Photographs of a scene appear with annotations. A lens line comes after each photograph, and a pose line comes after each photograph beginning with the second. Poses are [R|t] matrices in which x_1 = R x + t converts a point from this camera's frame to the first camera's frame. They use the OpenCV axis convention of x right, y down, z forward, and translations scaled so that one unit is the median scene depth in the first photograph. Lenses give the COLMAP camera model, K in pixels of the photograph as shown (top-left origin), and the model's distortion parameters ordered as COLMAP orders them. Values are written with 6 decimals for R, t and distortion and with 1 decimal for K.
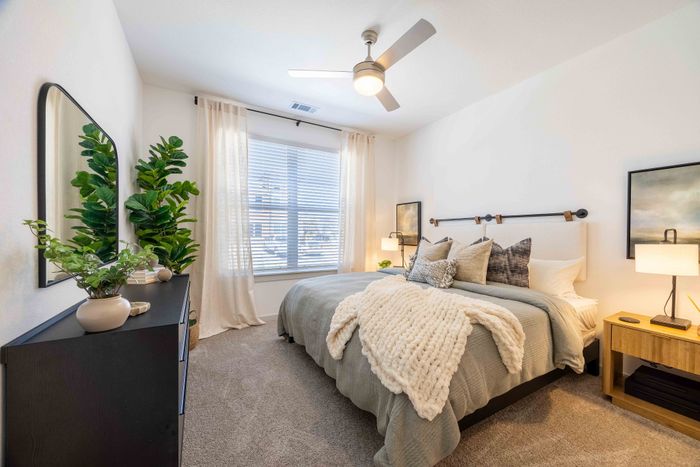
lens RADIAL K [[271.0, 0, 350.0], [0, 271.0, 233.5], [0, 0, 1]] dist [0.000951, 0.000176]
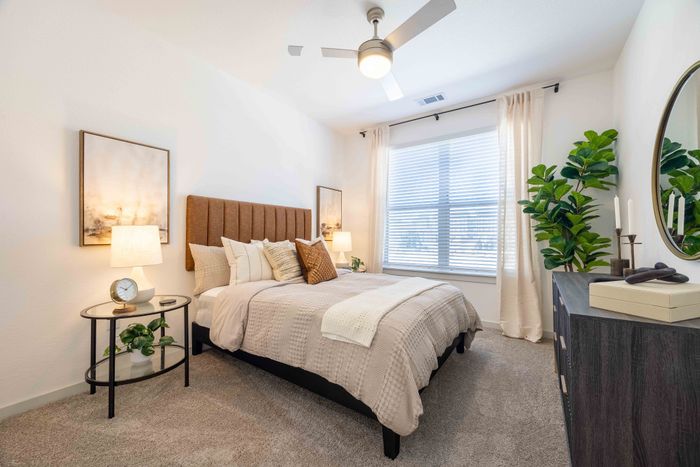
lens RADIAL K [[271.0, 0, 350.0], [0, 271.0, 233.5], [0, 0, 1]] dist [0.000951, 0.000176]
pose [[0.440697, -0.005162, -0.897641, 0.508910], [0.002973, 0.999986, -0.004291, 0.009454], [0.897651, -0.000777, 0.440706, 0.285385]]
